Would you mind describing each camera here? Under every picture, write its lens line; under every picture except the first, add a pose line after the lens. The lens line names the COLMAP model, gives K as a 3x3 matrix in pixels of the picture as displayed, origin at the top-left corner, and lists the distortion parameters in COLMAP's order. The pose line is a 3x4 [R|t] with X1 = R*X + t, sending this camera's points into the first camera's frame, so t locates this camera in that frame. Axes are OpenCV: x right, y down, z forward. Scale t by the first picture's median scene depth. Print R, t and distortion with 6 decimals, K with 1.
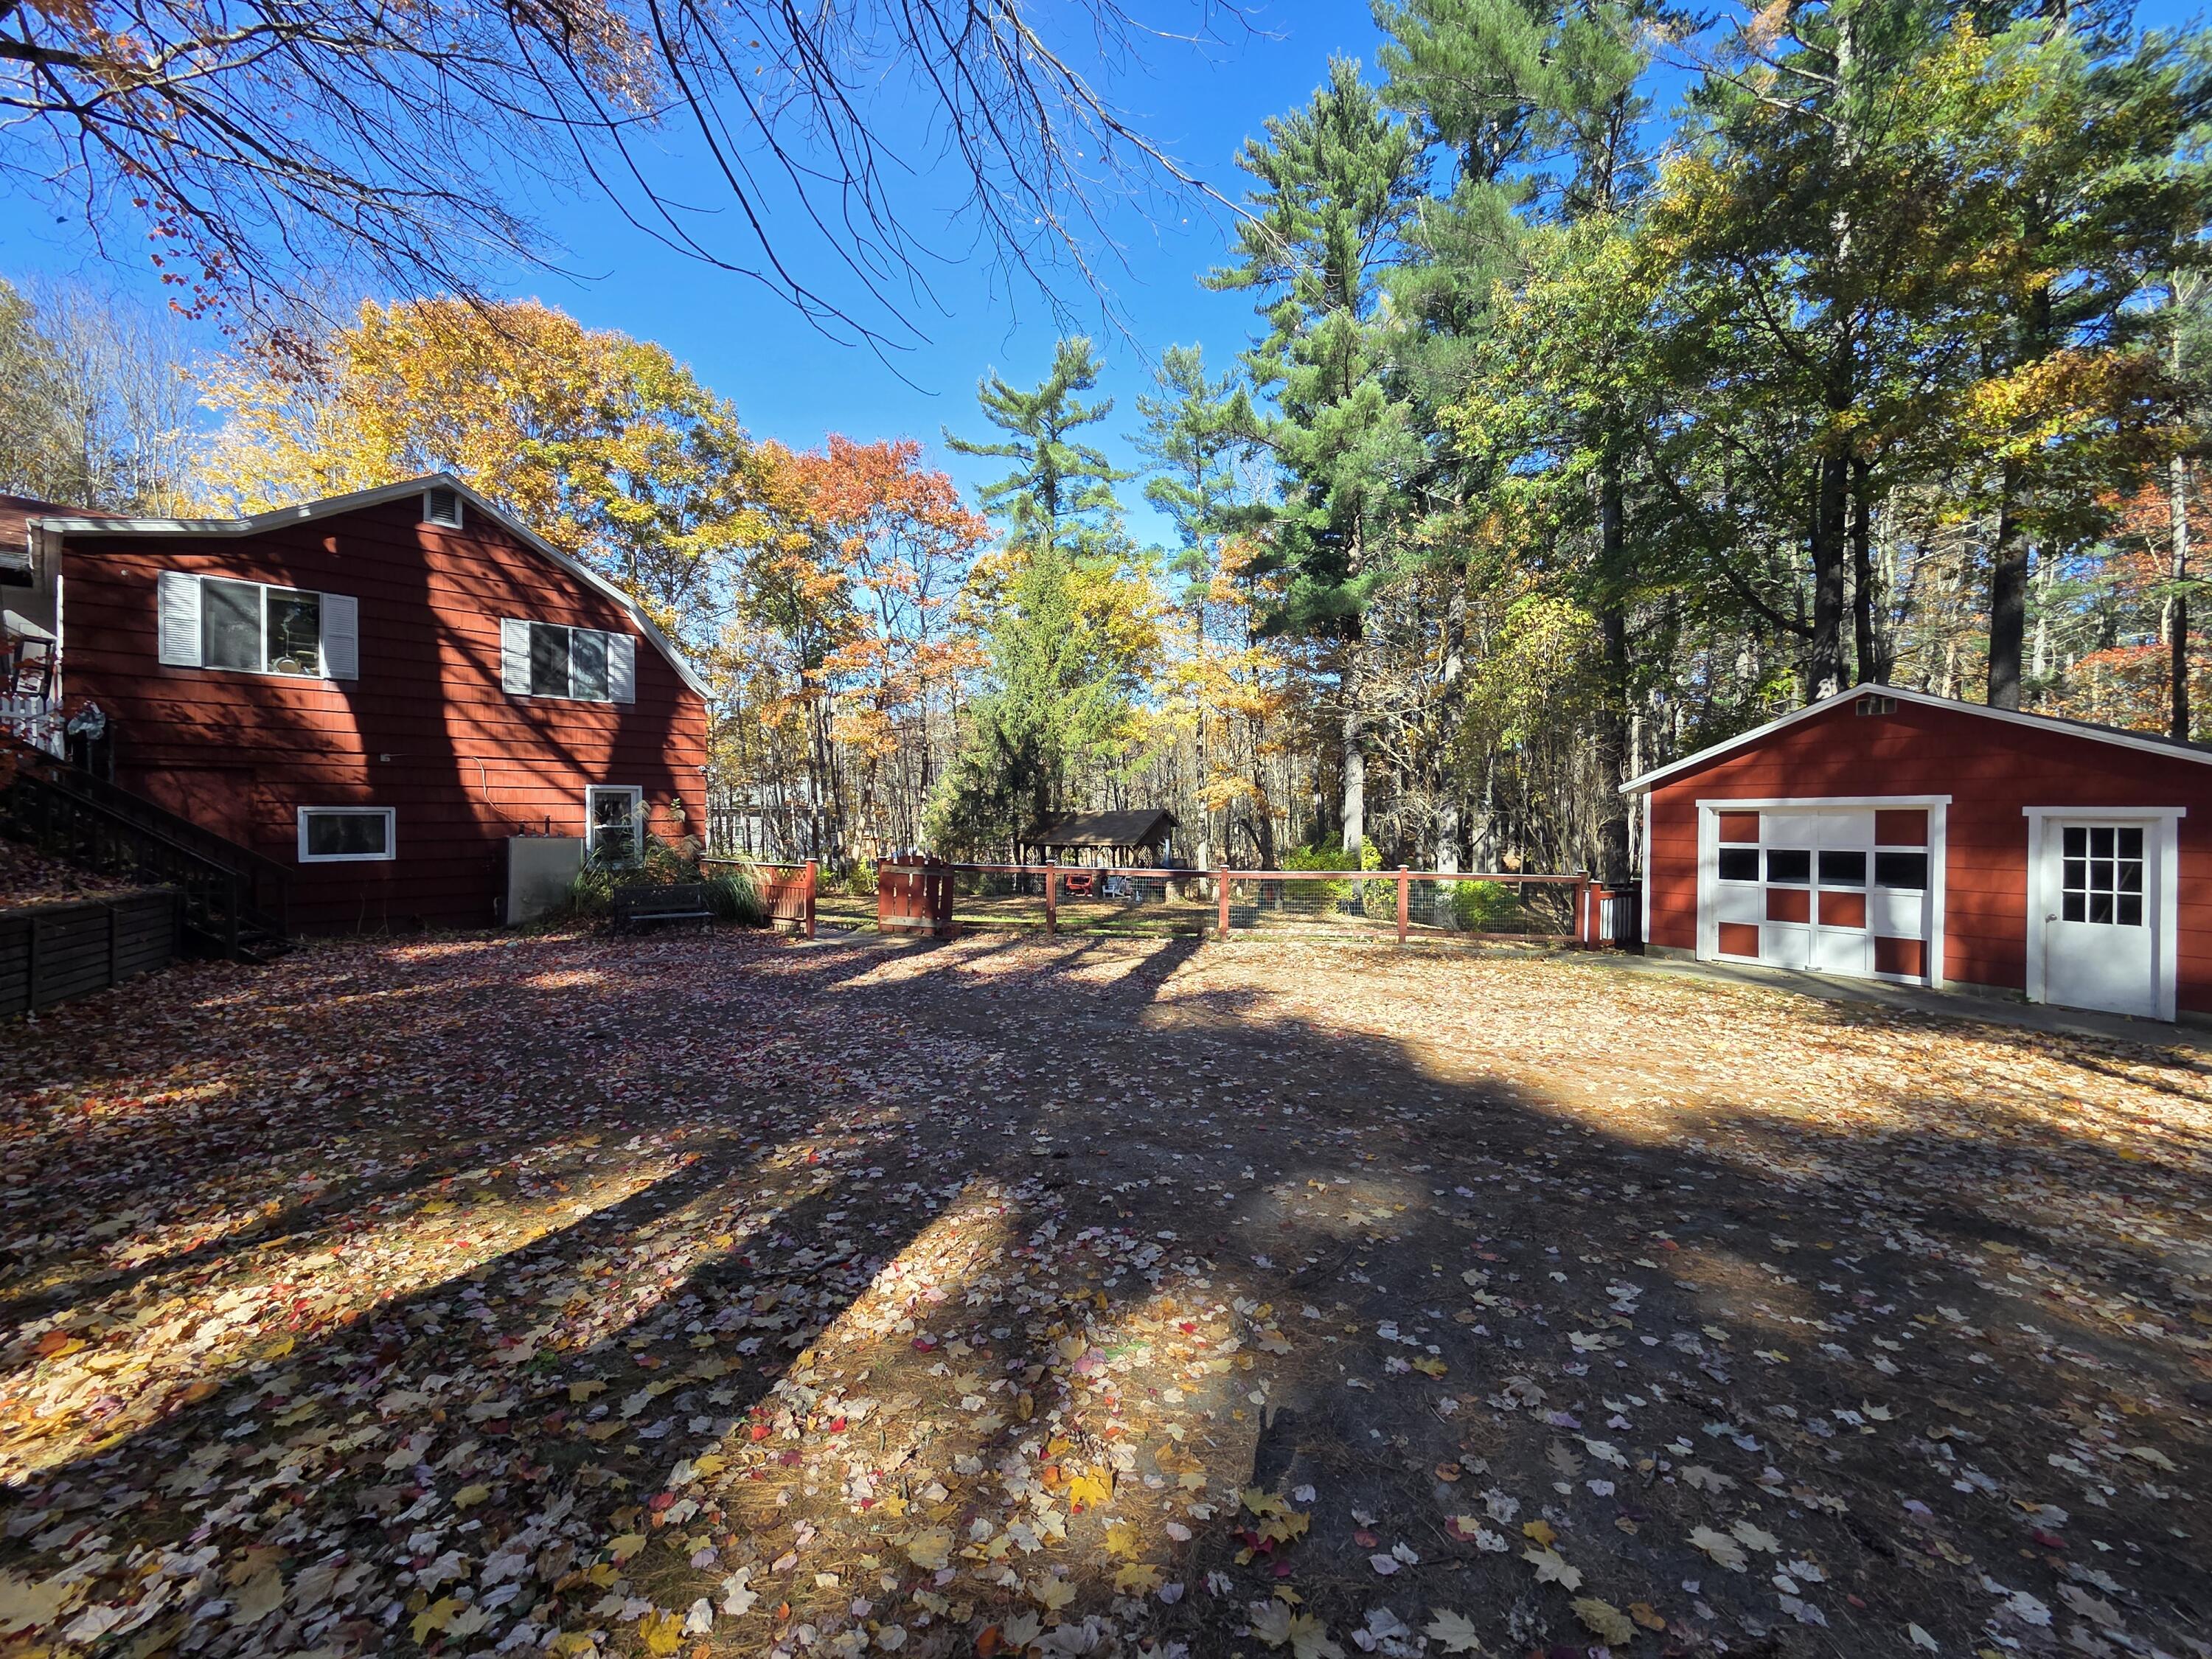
lens RADIAL K [[898.4, 0, 1101.5], [0, 898.4, 821.2], [0, 0, 1]] dist [-0.012004, 0.001115]
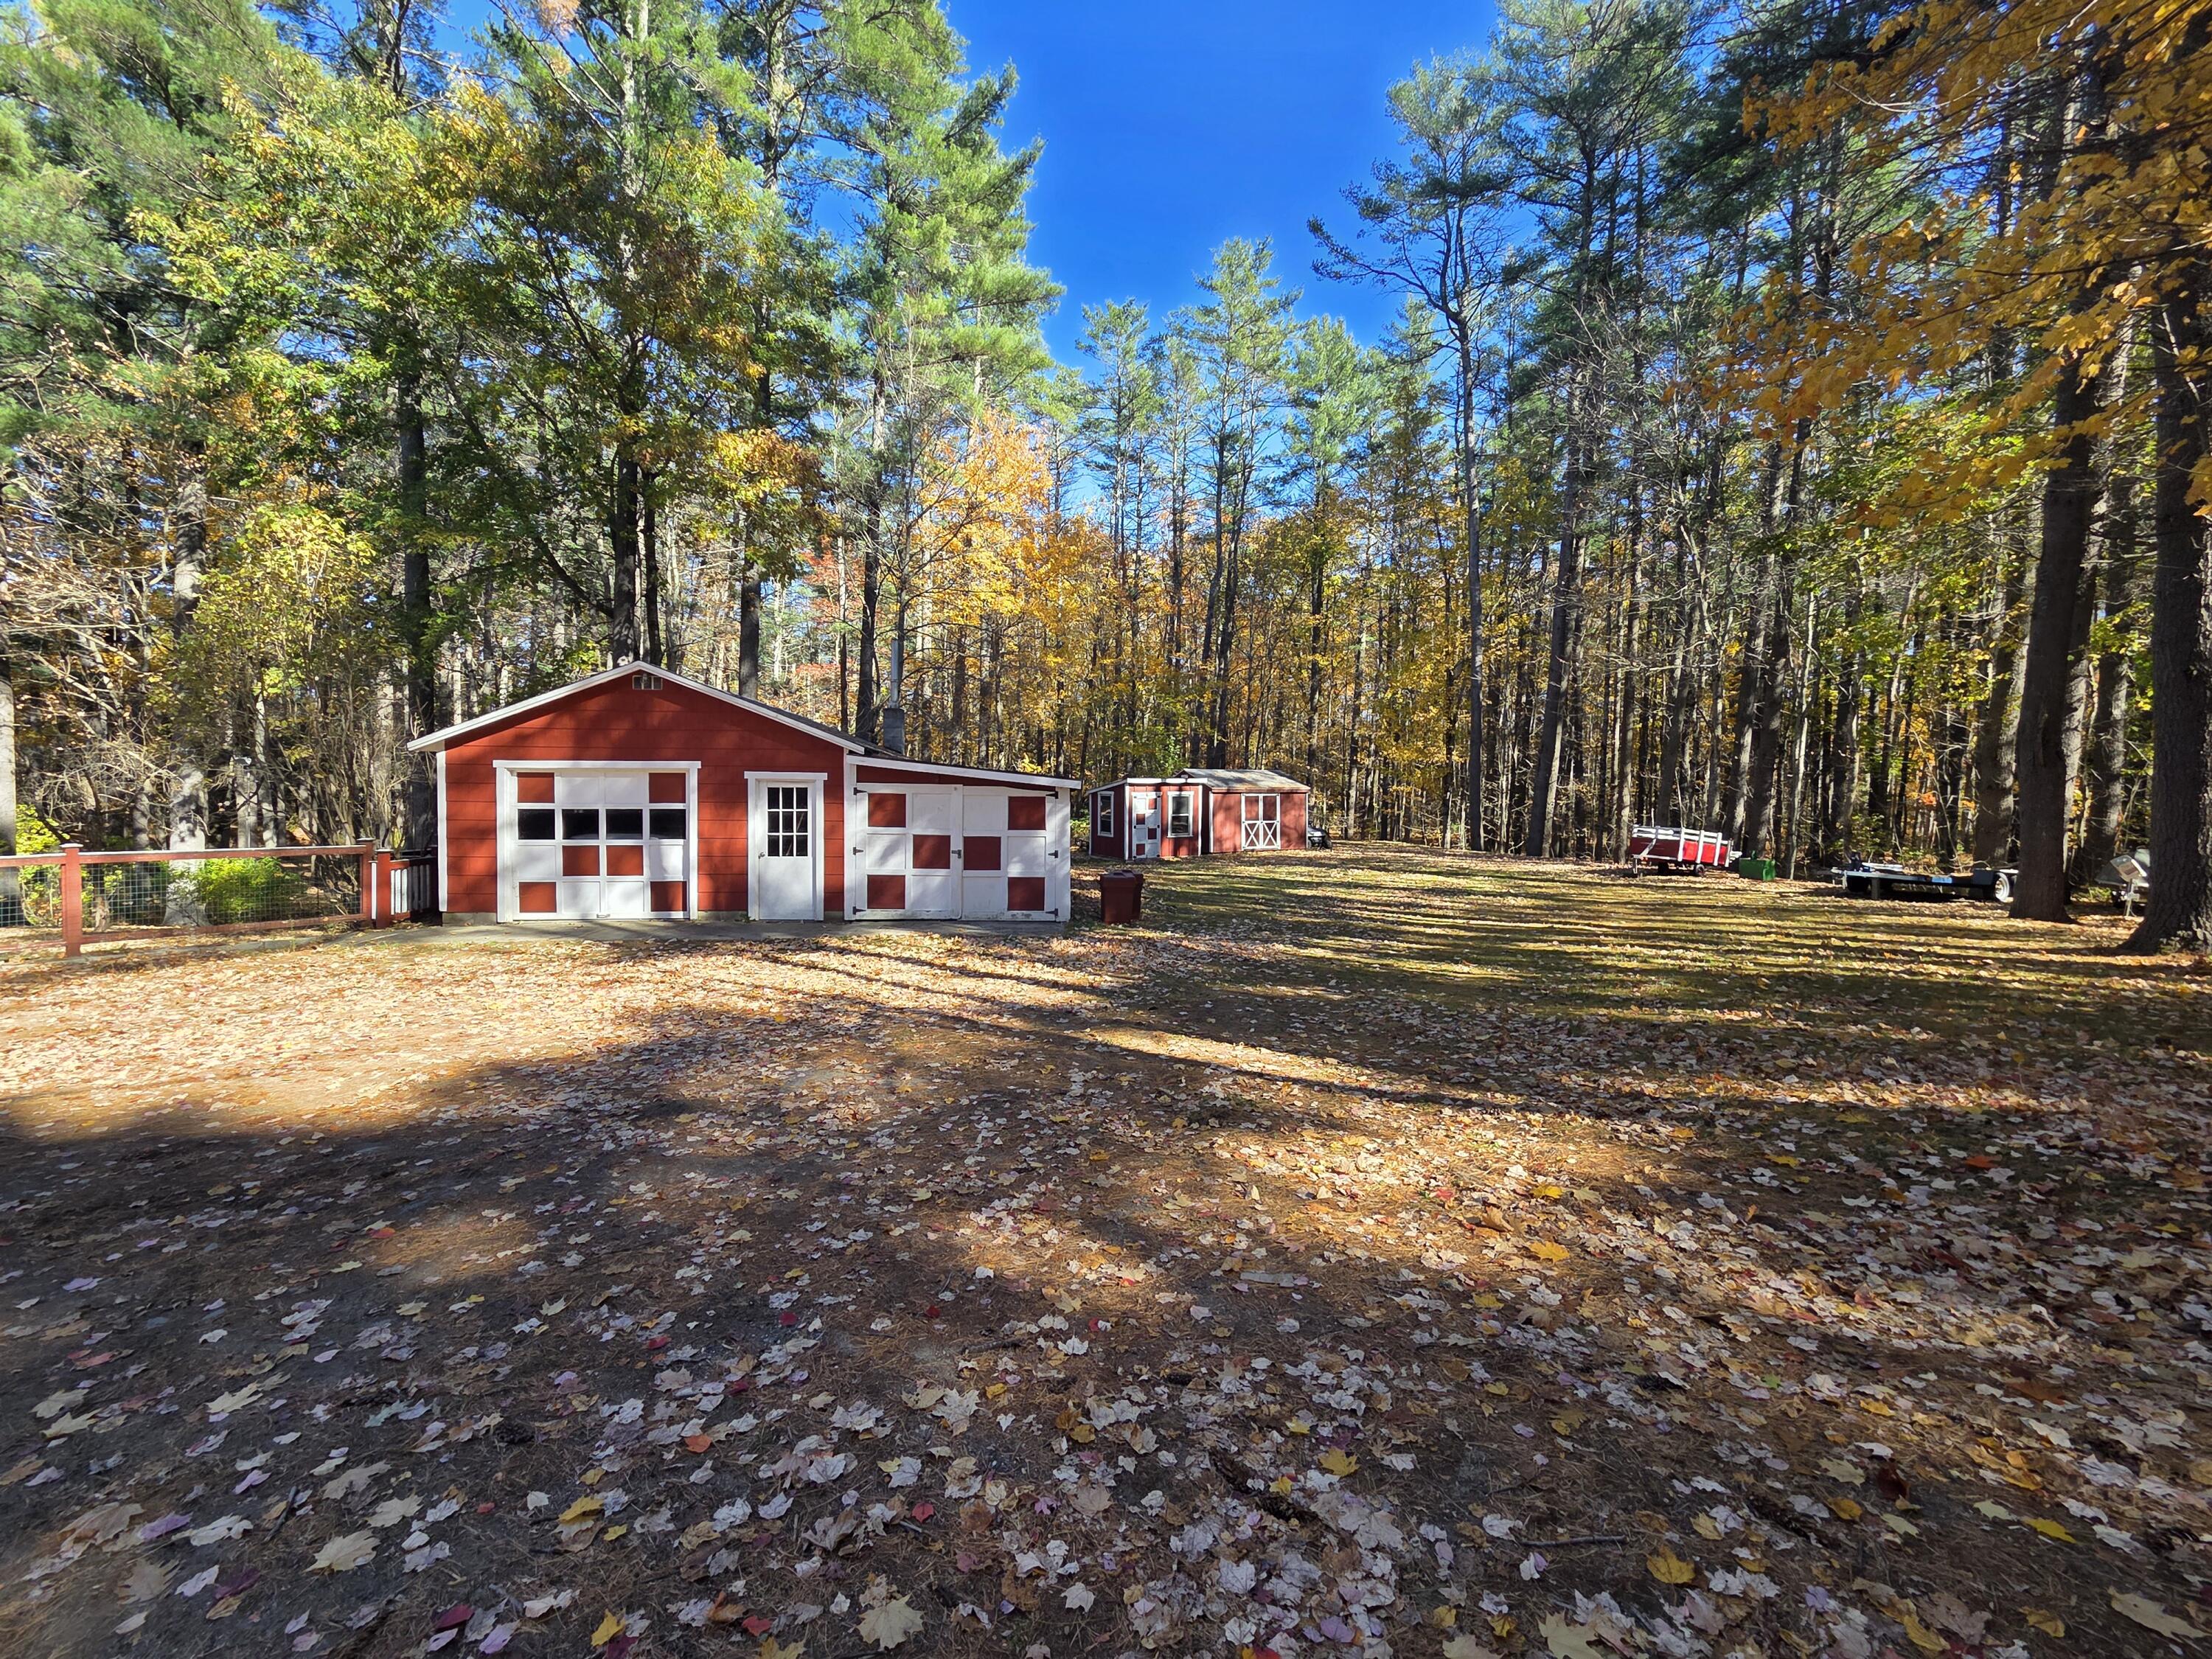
lens RADIAL K [[898.4, 0, 1111.4], [0, 898.4, 816.1], [0, 0, 1]] dist [-0.012004, 0.001115]
pose [[0.395374, -0.028598, 0.918075, 0.030080], [-0.002395, 0.999480, 0.032165, 0.004163], [-0.918517, -0.014916, 0.395100, -0.012332]]
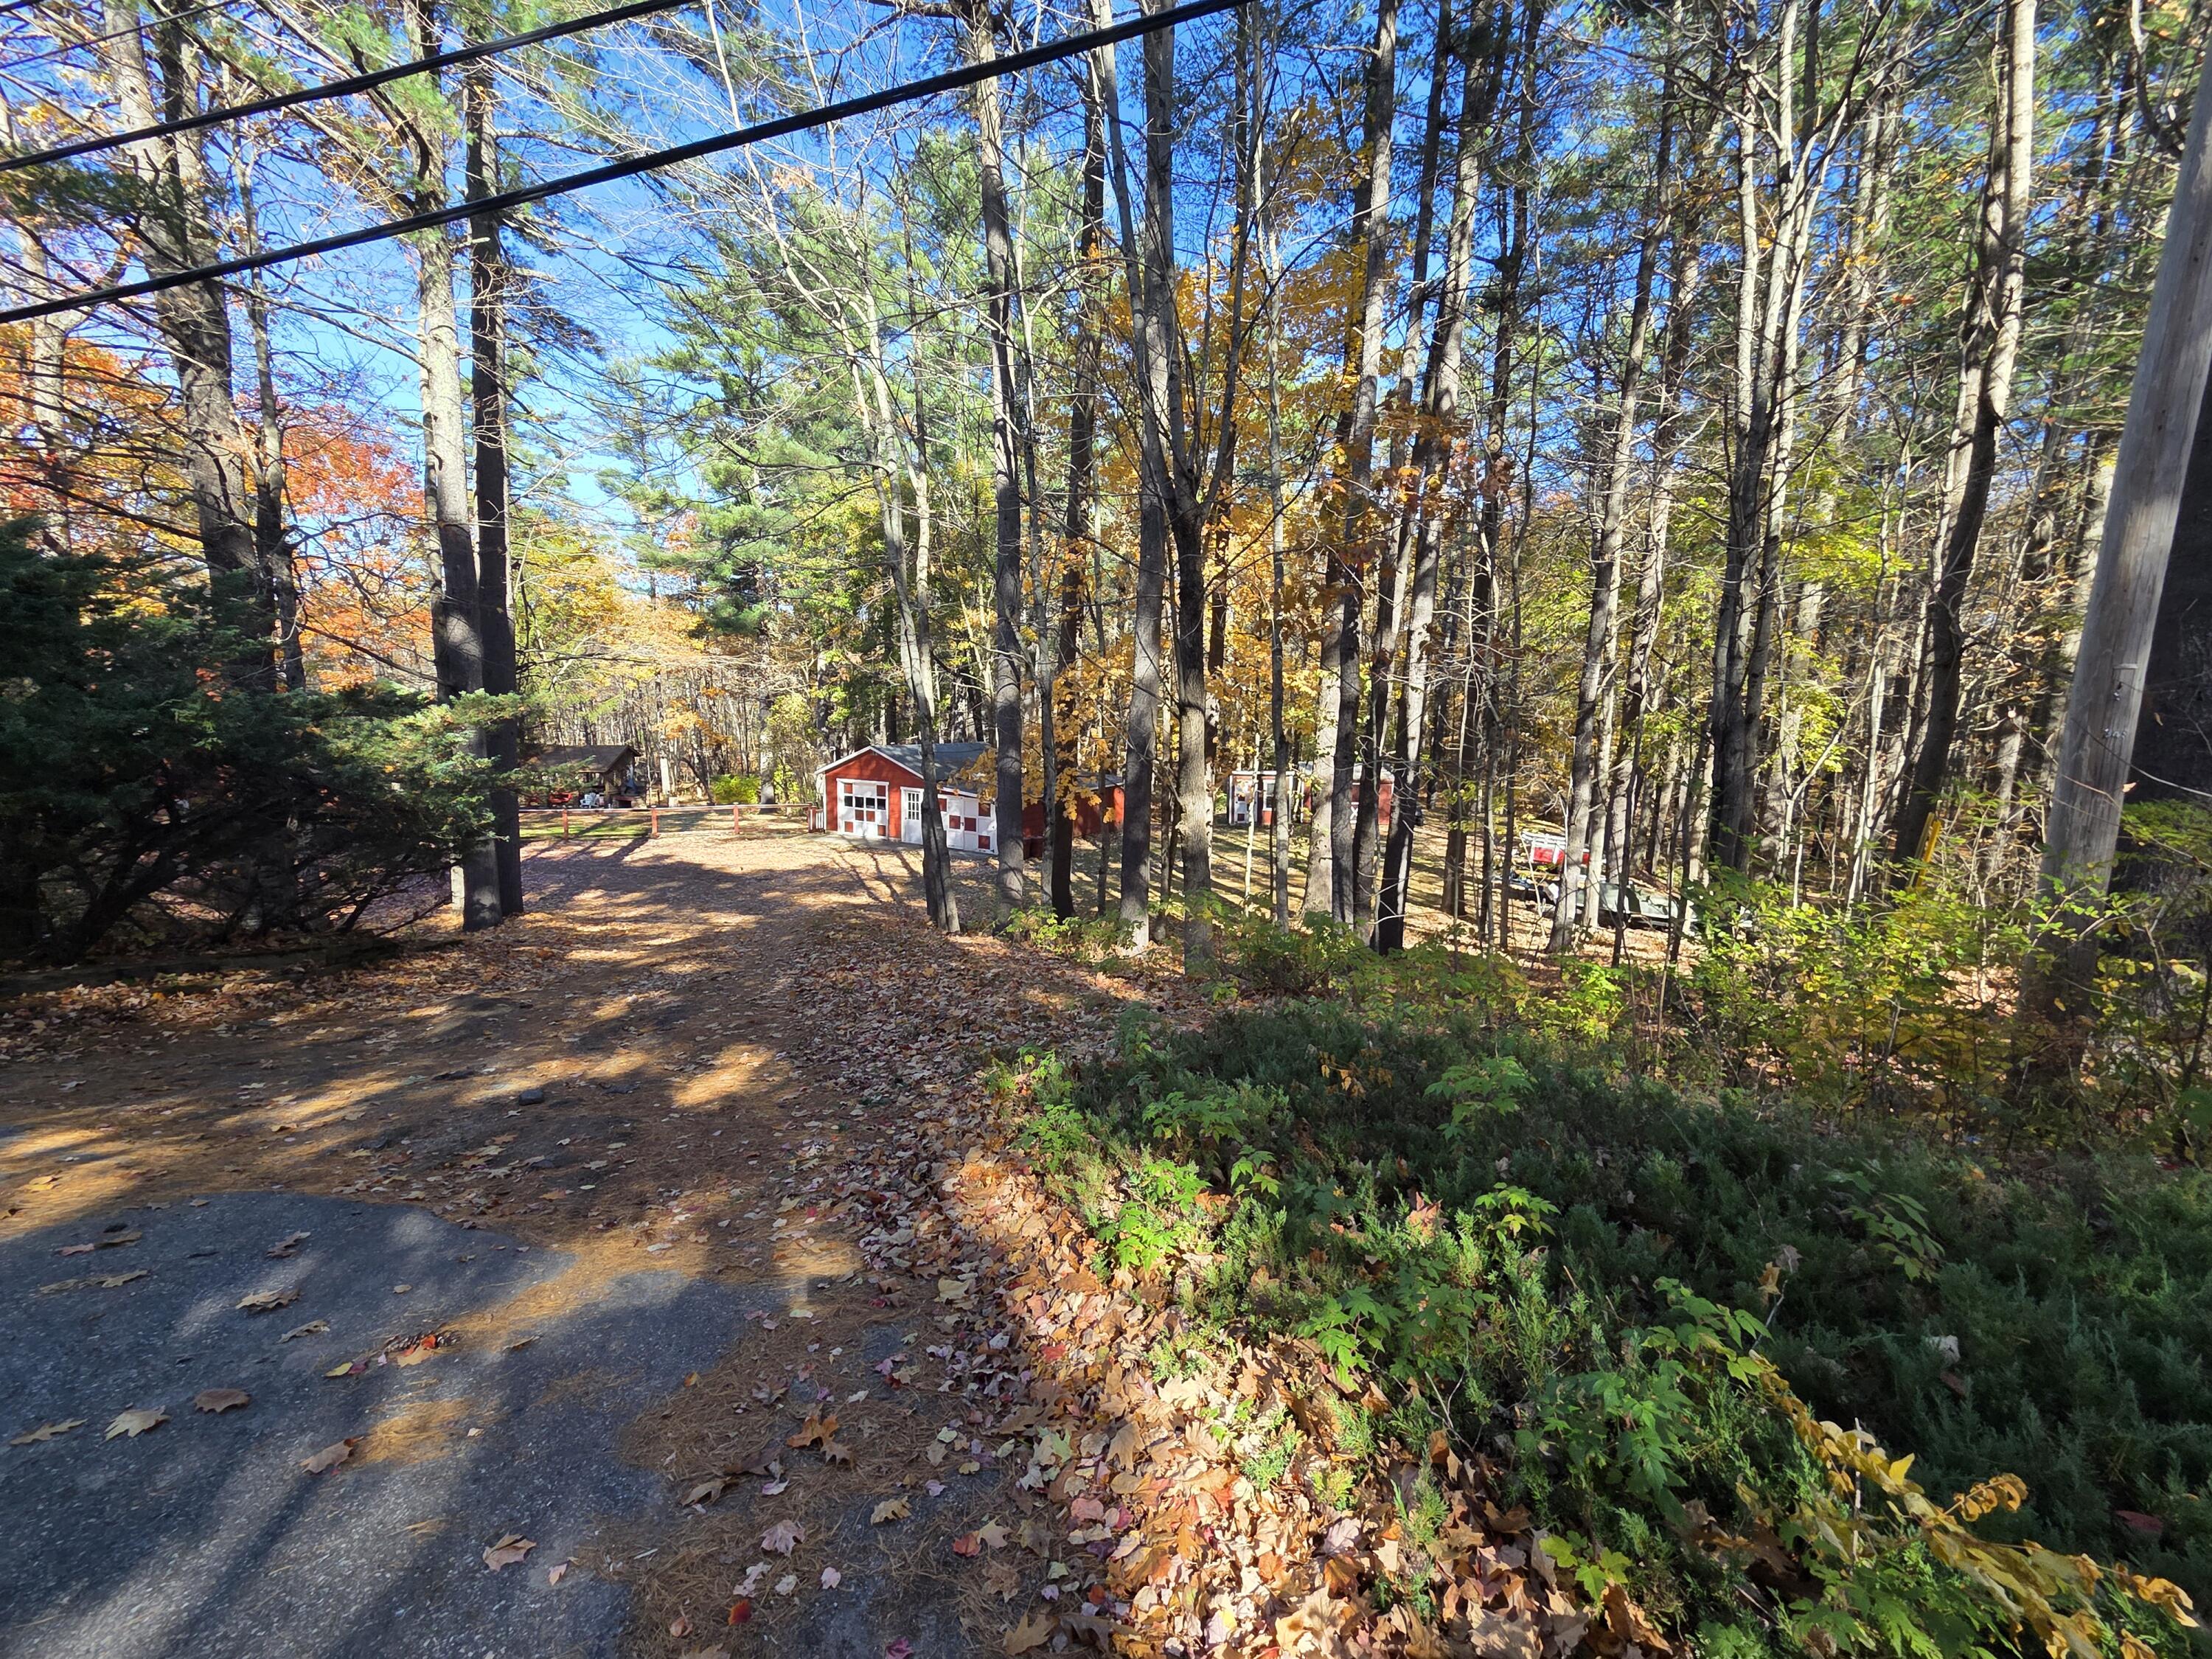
lens RADIAL K [[898.4, 0, 1104.0], [0, 898.4, 831.3], [0, 0, 1]] dist [-0.012004, 0.001115]
pose [[0.852226, -0.064501, 0.519183, -0.097898], [-0.015076, 0.988931, 0.147607, -0.286521], [-0.522957, -0.133622, 0.841820, -1.834164]]
